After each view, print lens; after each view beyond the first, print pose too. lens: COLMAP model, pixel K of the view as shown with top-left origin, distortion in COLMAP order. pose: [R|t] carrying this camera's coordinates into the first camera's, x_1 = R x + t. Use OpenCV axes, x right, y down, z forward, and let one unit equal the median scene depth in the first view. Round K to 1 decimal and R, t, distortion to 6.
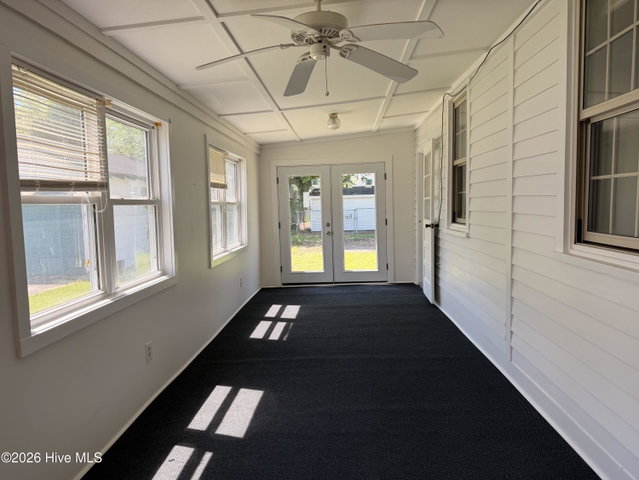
lens RADIAL K [[452.2, 0, 318.3], [0, 452.2, 239.9], [0, 0, 1]] dist [0.012774, -0.023172]
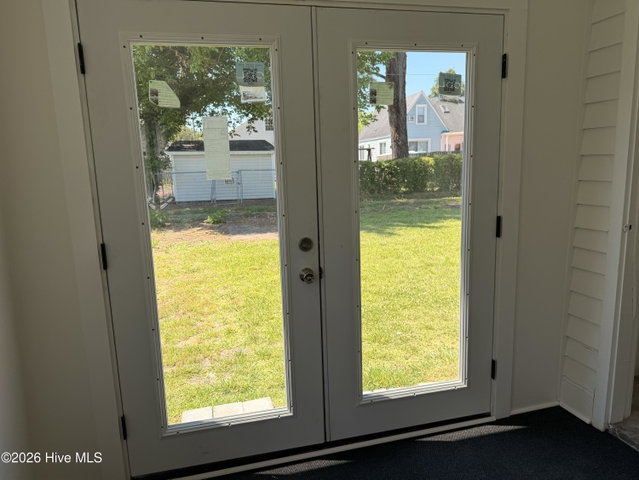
lens RADIAL K [[452.2, 0, 324.0], [0, 452.2, 241.9], [0, 0, 1]] dist [0.012774, -0.023172]
pose [[0.950403, -0.050834, 0.306838, -0.023254], [0.022207, 0.995126, 0.096080, -0.028435], [-0.310227, -0.084500, 0.946900, 0.352866]]
